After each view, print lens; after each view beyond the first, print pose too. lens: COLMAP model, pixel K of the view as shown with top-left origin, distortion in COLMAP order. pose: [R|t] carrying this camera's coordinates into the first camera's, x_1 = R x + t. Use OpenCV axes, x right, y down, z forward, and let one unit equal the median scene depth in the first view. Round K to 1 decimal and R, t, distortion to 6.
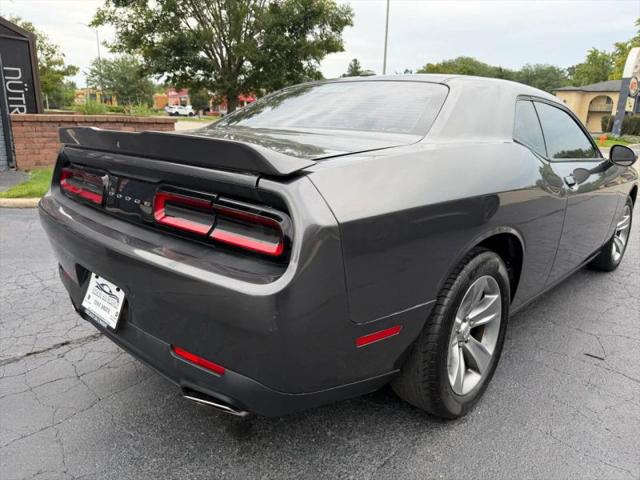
lens RADIAL K [[451.2, 0, 322.3], [0, 451.2, 241.3], [0, 0, 1]] dist [0.028083, -0.039566]
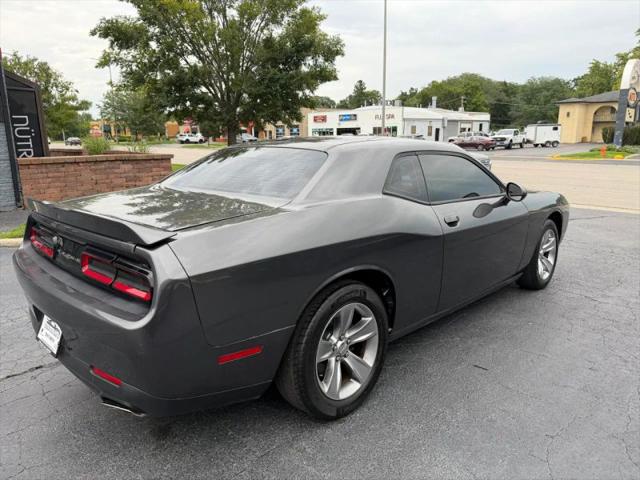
lens RADIAL K [[451.2, 0, 322.1], [0, 451.2, 241.4], [0, 0, 1]] dist [0.028083, -0.039566]
pose [[0.998906, -0.034676, -0.031373, 0.067070], [0.033358, 0.998578, -0.041595, -0.010199], [0.032770, 0.040503, 0.998642, -0.056662]]
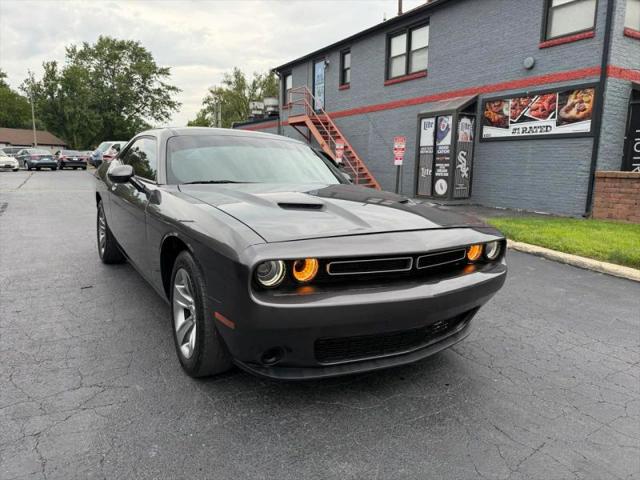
lens RADIAL K [[451.2, 0, 322.3], [0, 451.2, 243.7], [0, 0, 1]] dist [0.028083, -0.039566]
pose [[-0.246812, 0.132078, -0.960021, 0.551419], [-0.280053, 0.938676, 0.201140, -0.132437], [0.927714, 0.318501, -0.194688, 0.582369]]
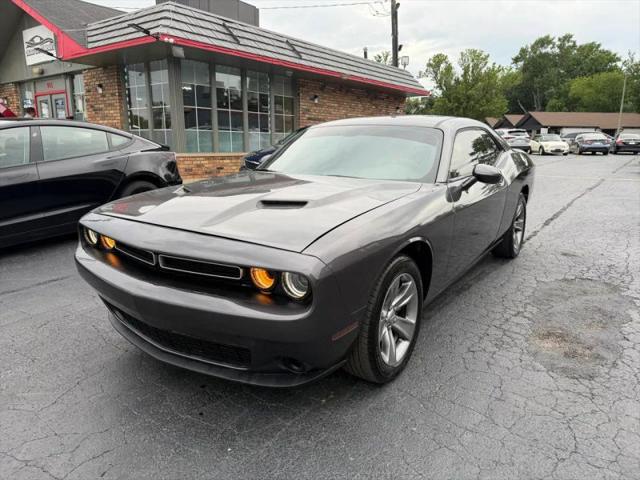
lens RADIAL K [[451.2, 0, 319.5], [0, 451.2, 243.5], [0, 0, 1]] dist [0.028083, -0.039566]
pose [[-0.990192, -0.002512, -0.139692, 0.235865], [-0.067438, 0.884247, 0.462126, -0.214462], [0.122361, 0.467014, -0.875743, 0.811525]]
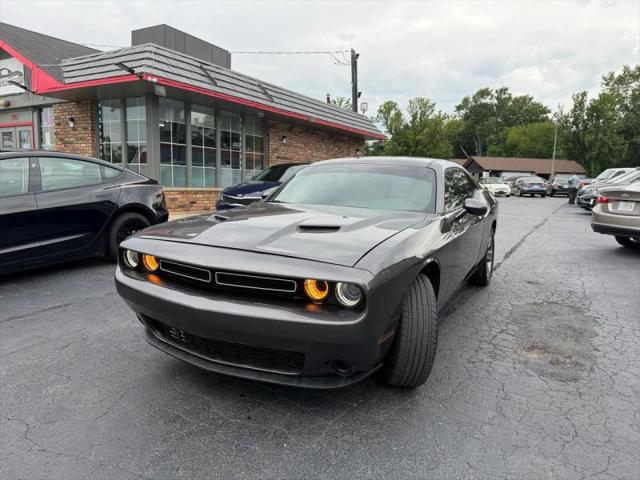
lens RADIAL K [[451.2, 0, 316.5], [0, 451.2, 243.6], [0, 0, 1]] dist [0.028083, -0.039566]
pose [[-0.971137, -0.020880, -0.237606, 0.293021], [-0.112412, 0.918659, 0.378719, -0.216907], [0.210371, 0.394498, -0.894492, 0.840873]]
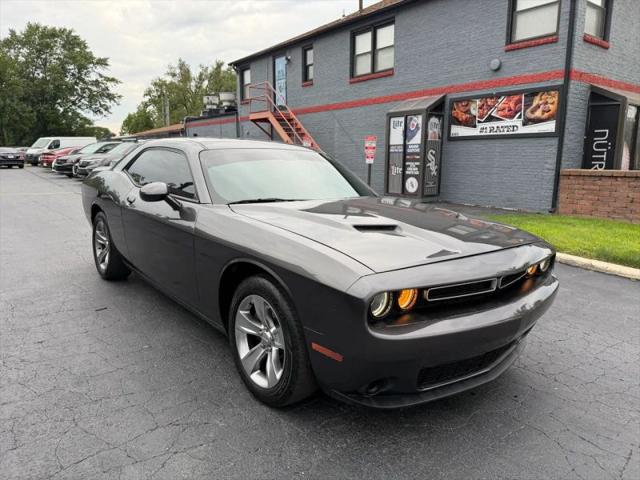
lens RADIAL K [[451.2, 0, 323.9], [0, 451.2, 246.9], [0, 0, 1]] dist [0.028083, -0.039566]
pose [[-0.129600, 0.157935, -0.978908, 0.560324], [-0.274739, 0.942862, 0.188492, -0.127011], [0.952745, 0.293373, -0.078804, 0.502138]]
